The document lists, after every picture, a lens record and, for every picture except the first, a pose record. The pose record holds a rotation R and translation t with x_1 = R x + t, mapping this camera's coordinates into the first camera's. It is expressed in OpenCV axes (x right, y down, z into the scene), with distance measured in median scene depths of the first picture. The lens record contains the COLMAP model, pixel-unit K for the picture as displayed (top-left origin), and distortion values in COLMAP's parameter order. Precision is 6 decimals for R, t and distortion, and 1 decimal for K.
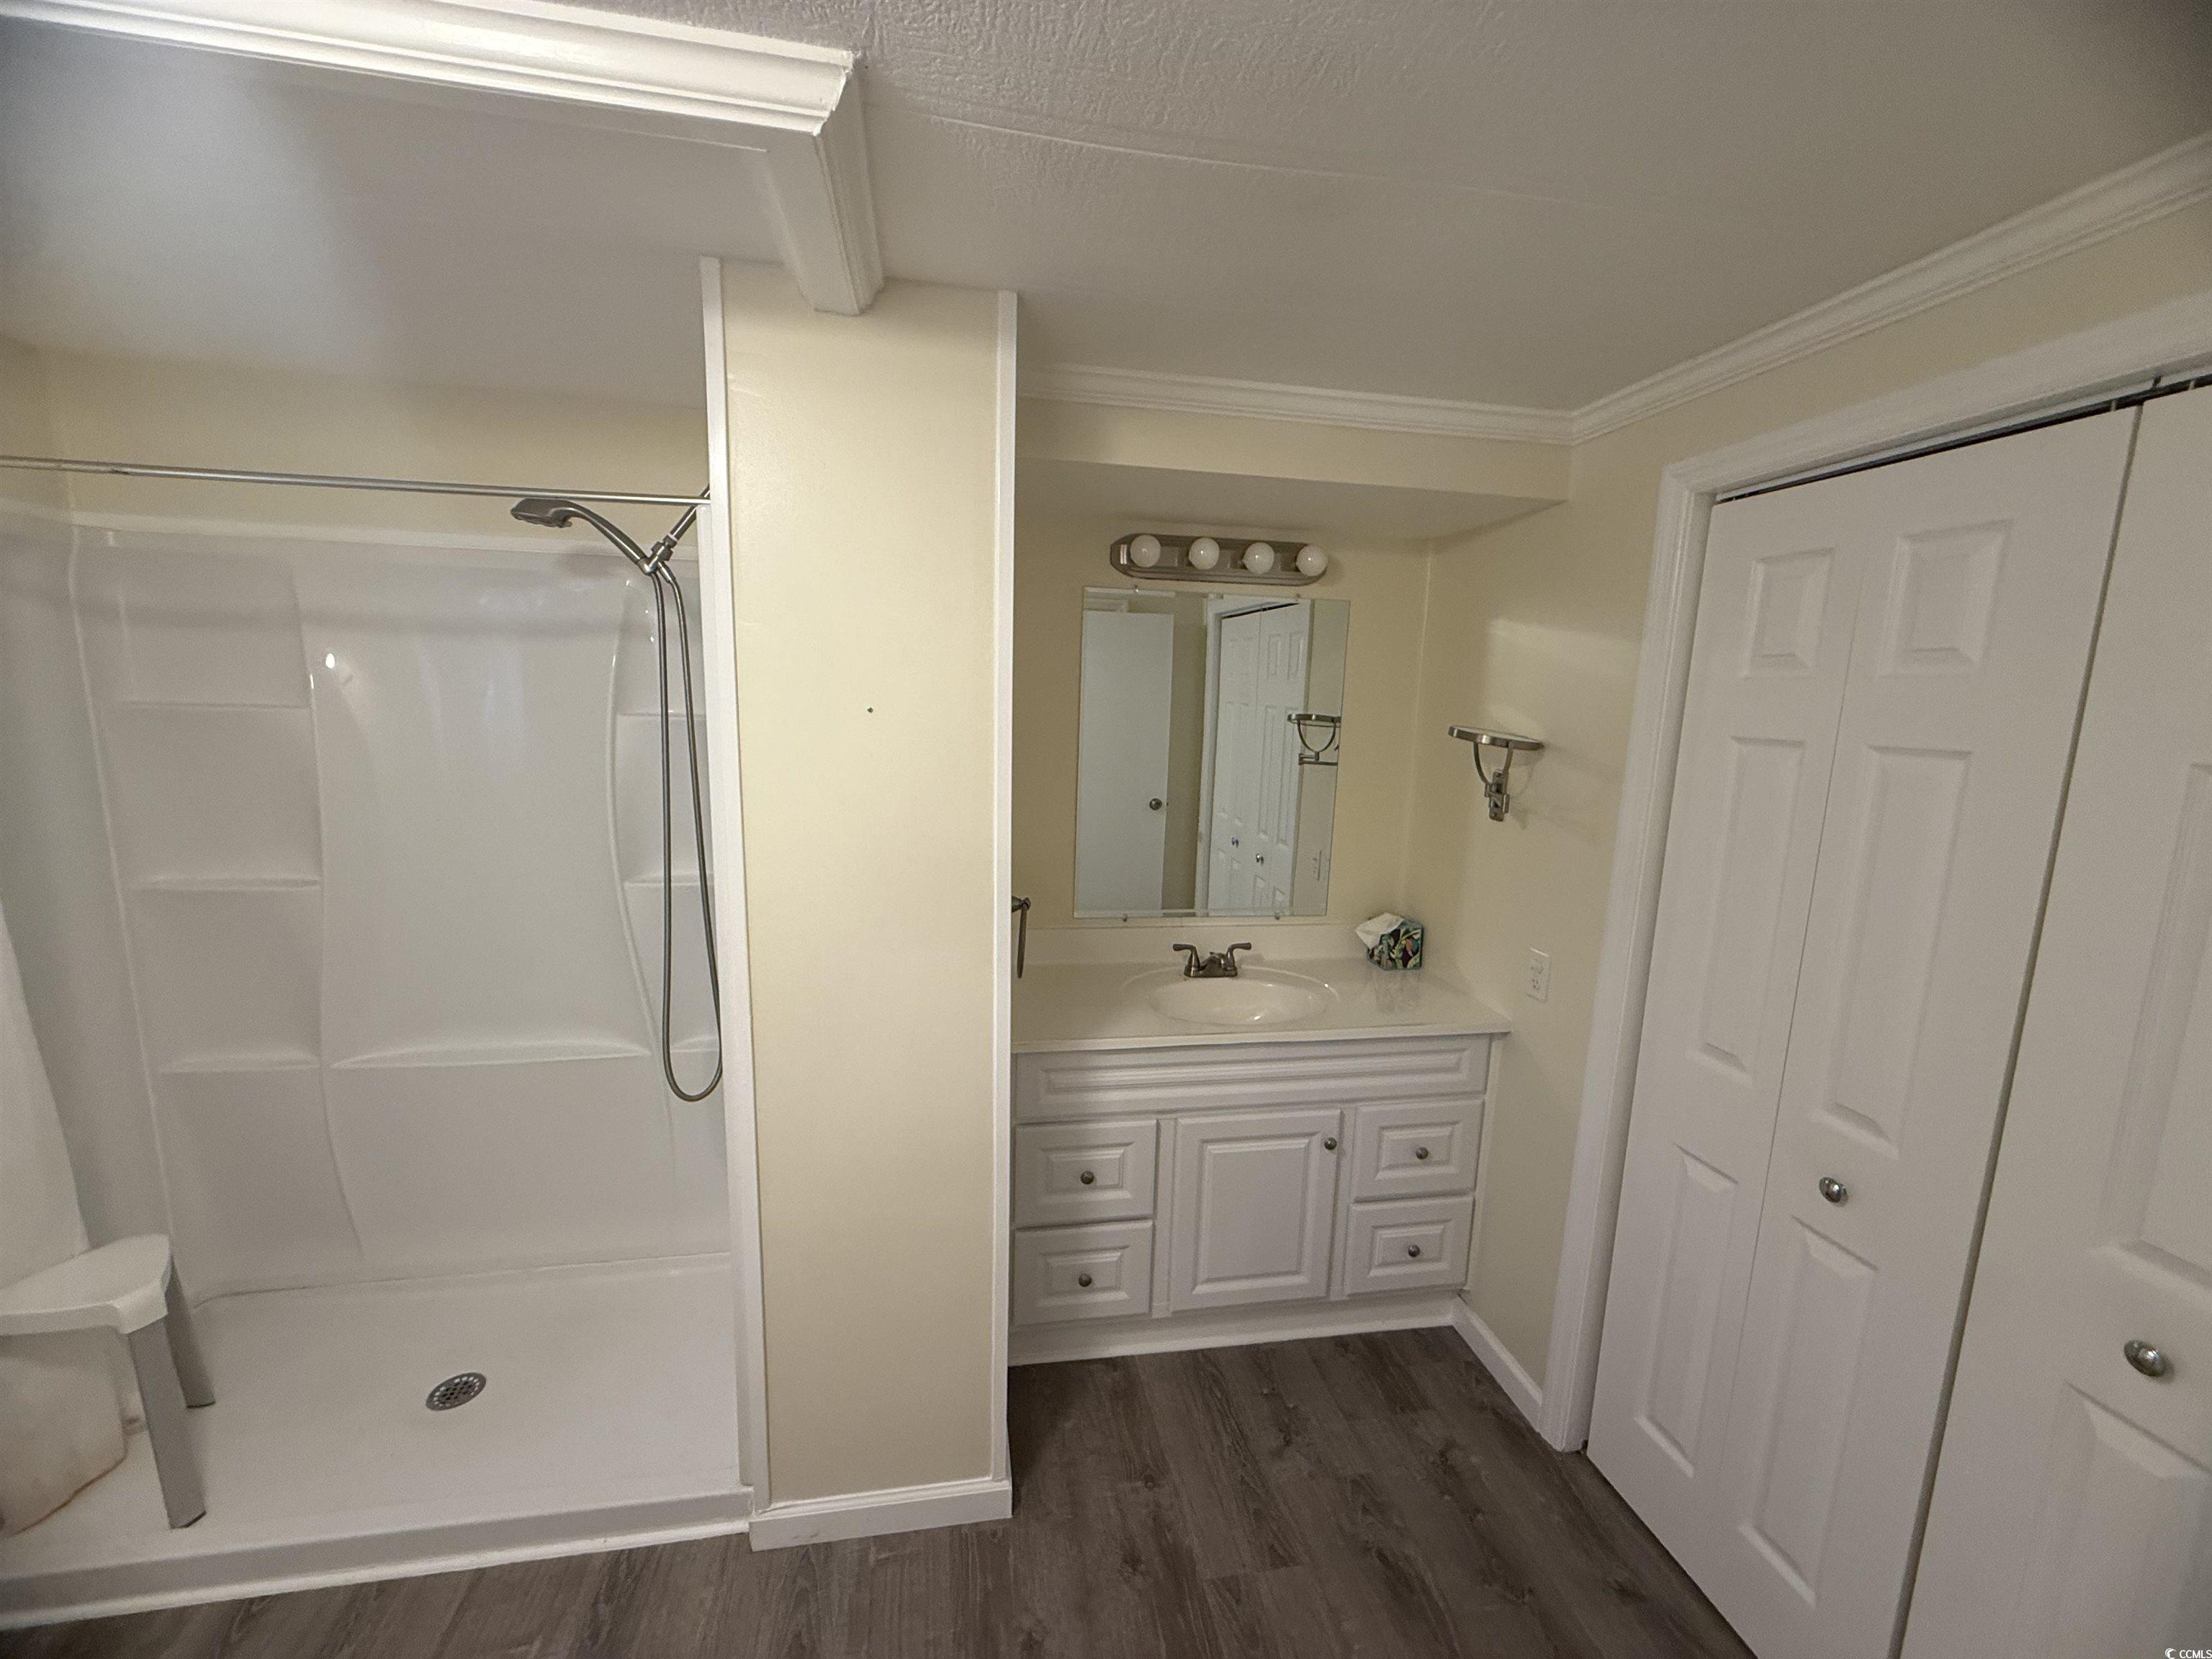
lens RADIAL K [[883.0, 0, 1104.7], [0, 883.0, 829.5], [0, 0, 1]] dist [0.002088, -0.000761]
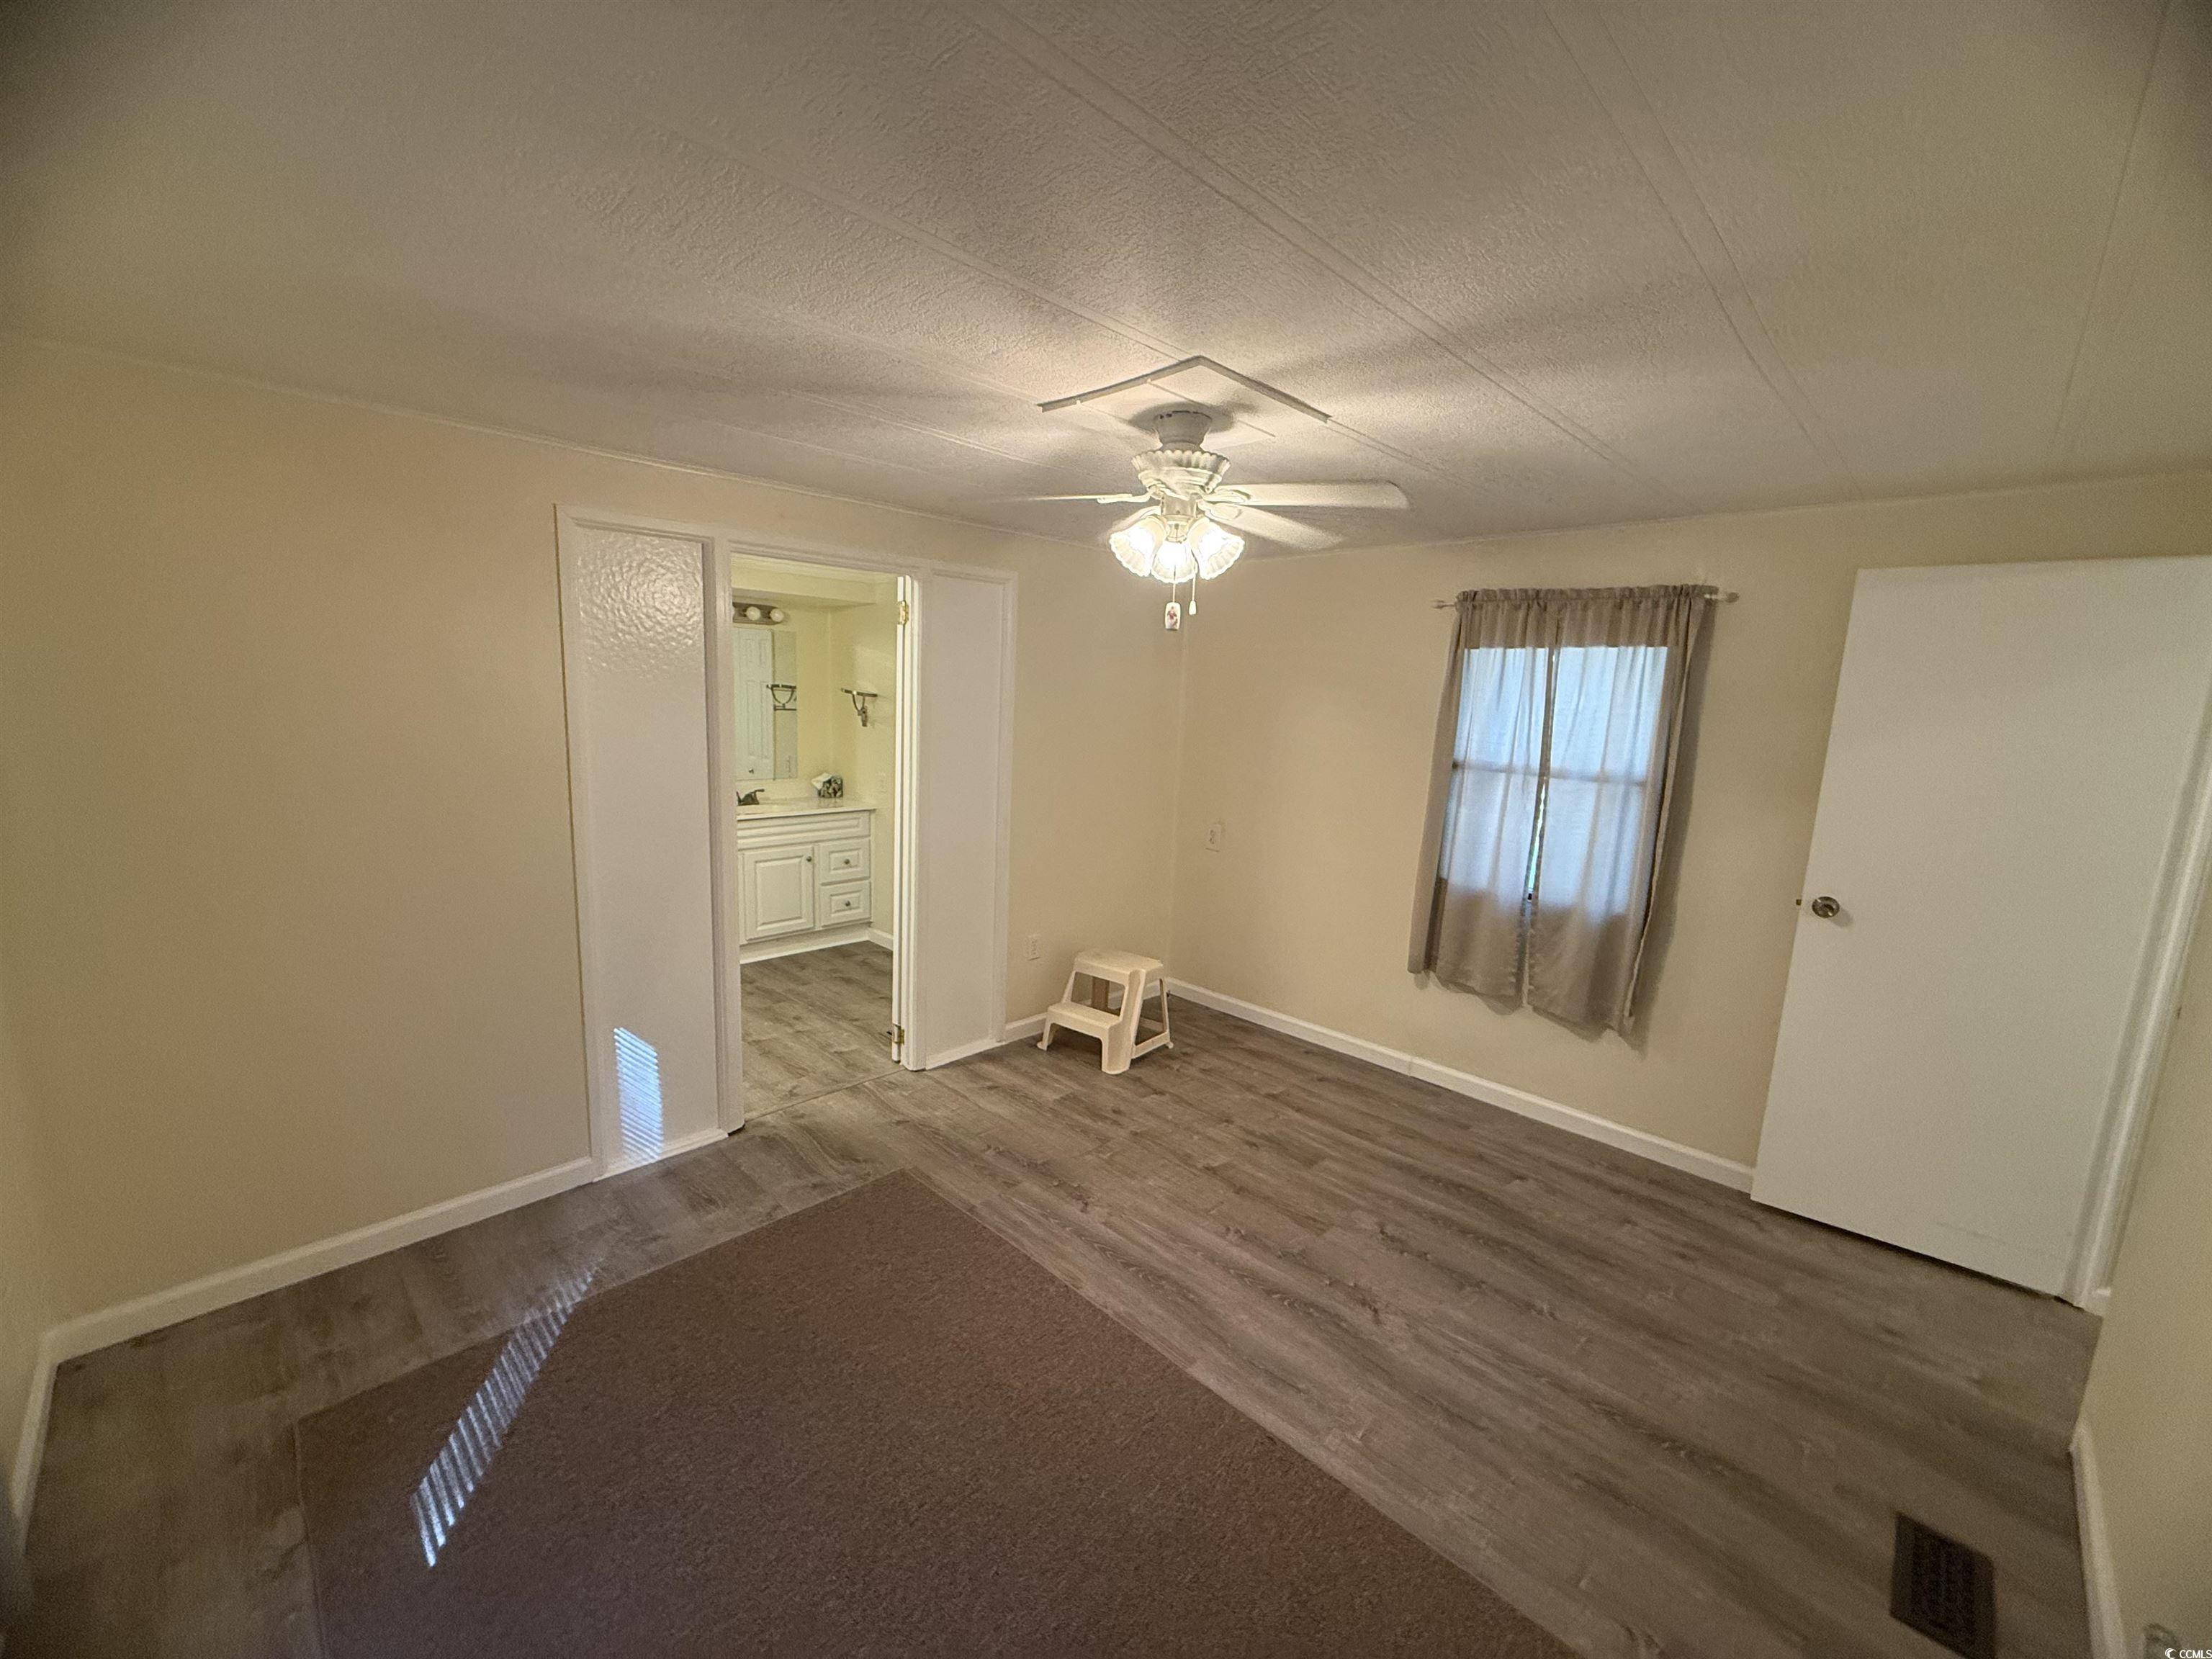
lens RADIAL K [[883.0, 0, 1107.7], [0, 883.0, 833.7], [0, 0, 1]] dist [0.002088, -0.000761]
pose [[0.815748, -0.090449, 0.571291, -0.461583], [0.075164, 0.995899, 0.050348, 0.223884], [-0.573502, 0.001869, 0.819202, -1.478422]]
